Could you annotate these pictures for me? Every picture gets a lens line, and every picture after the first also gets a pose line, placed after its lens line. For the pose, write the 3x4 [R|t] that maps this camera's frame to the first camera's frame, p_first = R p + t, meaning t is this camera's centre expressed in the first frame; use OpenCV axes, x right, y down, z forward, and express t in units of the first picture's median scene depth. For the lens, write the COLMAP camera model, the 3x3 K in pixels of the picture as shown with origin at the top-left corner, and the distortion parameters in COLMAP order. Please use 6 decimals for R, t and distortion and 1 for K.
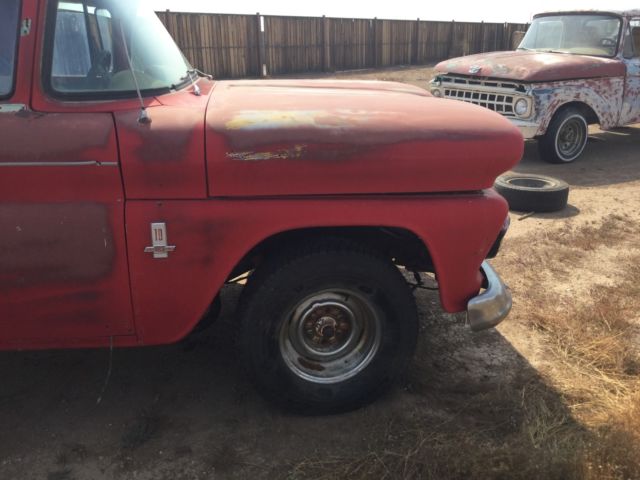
lens RADIAL K [[591.1, 0, 320.0], [0, 591.1, 240.0], [0, 0, 1]] dist [0.105243, -0.237984]
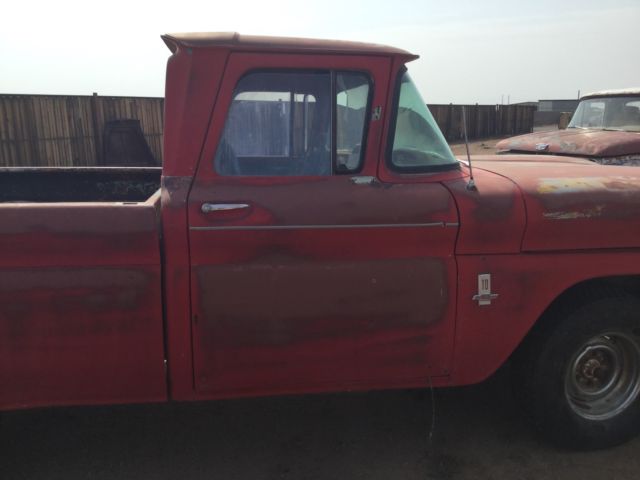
lens RADIAL K [[591.1, 0, 320.0], [0, 591.1, 240.0], [0, 0, 1]] dist [0.105243, -0.237984]
pose [[0.999388, -0.019011, 0.029362, -0.587923], [0.022637, 0.991443, -0.128563, 0.044252], [-0.026666, 0.129149, 0.991267, -0.142570]]
